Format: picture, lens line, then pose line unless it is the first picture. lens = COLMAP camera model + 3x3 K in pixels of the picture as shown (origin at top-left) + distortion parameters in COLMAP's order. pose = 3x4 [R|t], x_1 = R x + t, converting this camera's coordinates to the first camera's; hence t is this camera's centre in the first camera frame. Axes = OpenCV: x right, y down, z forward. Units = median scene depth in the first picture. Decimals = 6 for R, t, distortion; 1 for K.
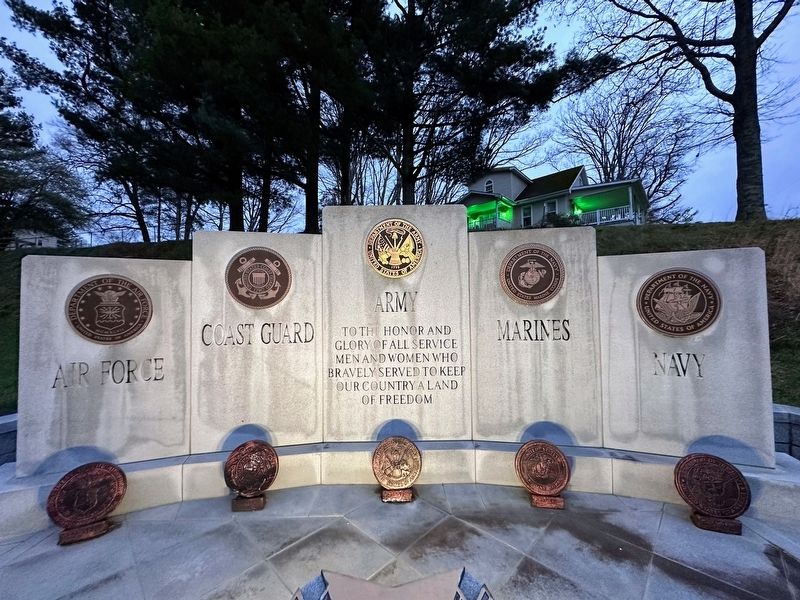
lens RADIAL K [[321.0, 0, 400.0], [0, 321.0, 300.0], [0, 0, 1]] dist [-0.002182, -0.000336]
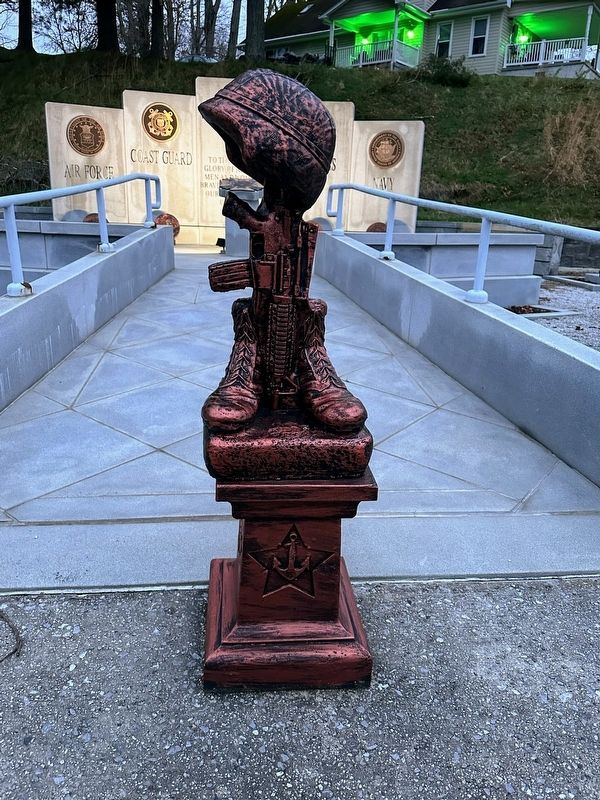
lens RADIAL K [[608.3, 0, 303.5], [0, 608.3, 401.3], [0, 0, 1]] dist [0.006936, -0.005648]
pose [[0.994377, 0.013444, 0.105036, 0.000123], [-0.047453, 0.943312, 0.328499, 0.224255], [-0.094666, -0.331636, 0.938646, -2.539601]]
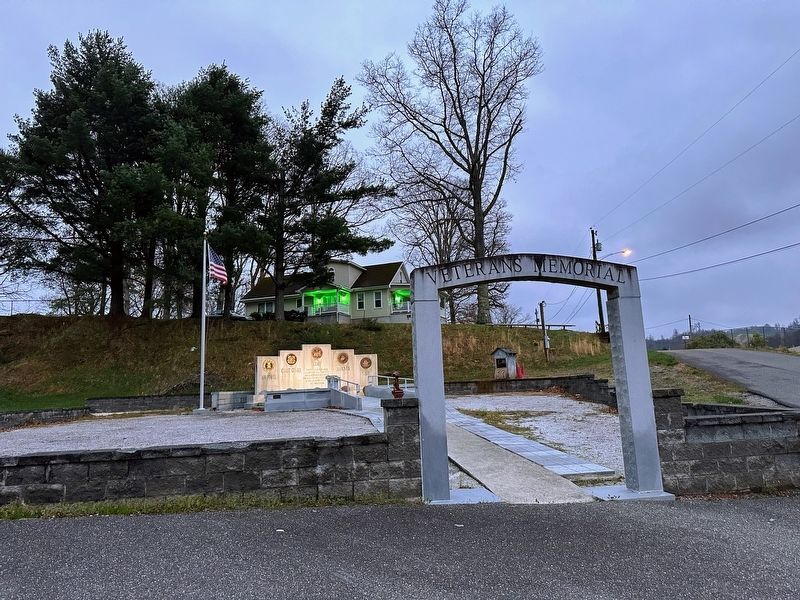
lens RADIAL K [[545.9, 0, 400.0], [0, 545.9, 300.0], [0, 0, 1]] dist [0.072611, -0.000011]
pose [[0.920375, 0.035445, 0.389426, -2.196581], [0.017920, 0.991014, -0.132554, 0.175868], [-0.390625, 0.128978, 0.911469, -7.476358]]
